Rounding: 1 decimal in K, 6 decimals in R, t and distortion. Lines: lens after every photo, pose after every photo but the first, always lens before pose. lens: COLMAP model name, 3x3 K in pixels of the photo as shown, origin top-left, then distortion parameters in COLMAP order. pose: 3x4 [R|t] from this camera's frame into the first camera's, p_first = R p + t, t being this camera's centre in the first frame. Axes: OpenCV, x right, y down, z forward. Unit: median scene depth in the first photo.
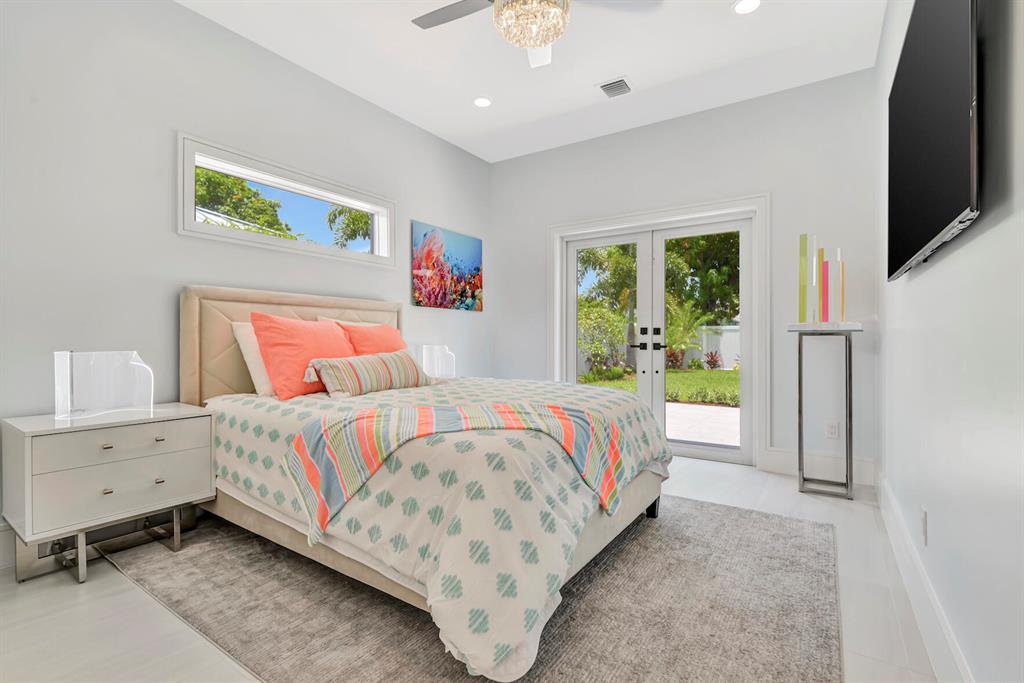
lens RADIAL K [[454.9, 0, 512.0], [0, 454.9, 341.5], [0, 0, 1]] dist [0.000703, 0.000117]
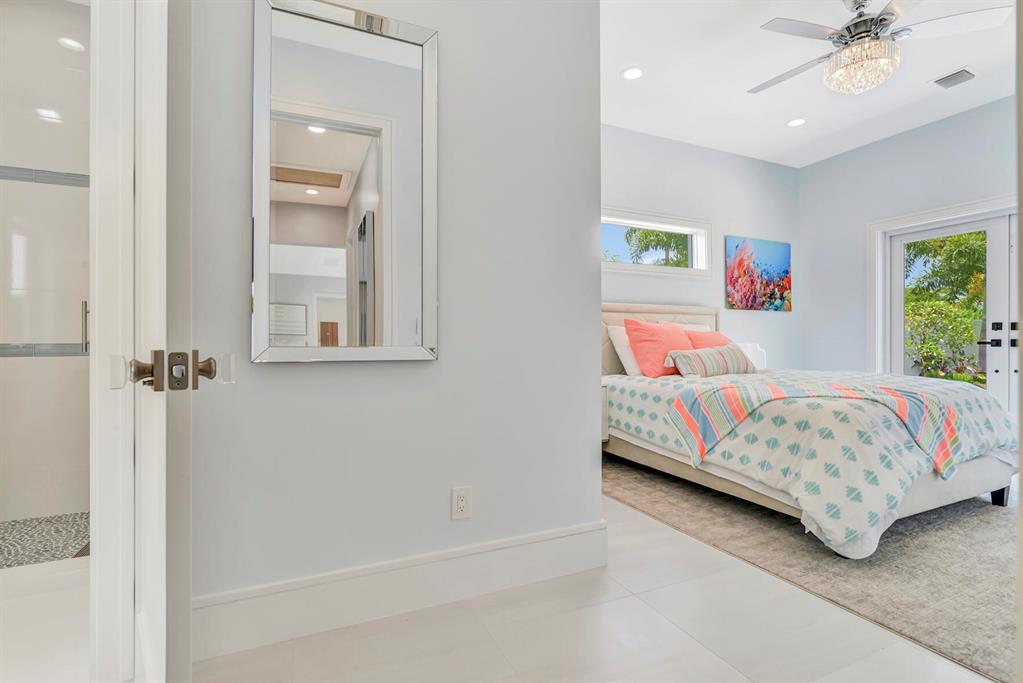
lens RADIAL K [[426.8, 0, 560.6], [0, 426.8, 345.7], [0, 0, 1]] dist [-0.010269, 0.000313]
pose [[0.861346, -0.000232, -0.508018, -0.077150], [0.003956, 0.999973, 0.006249, 0.017680], [0.508003, -0.007393, 0.861324, -0.402723]]
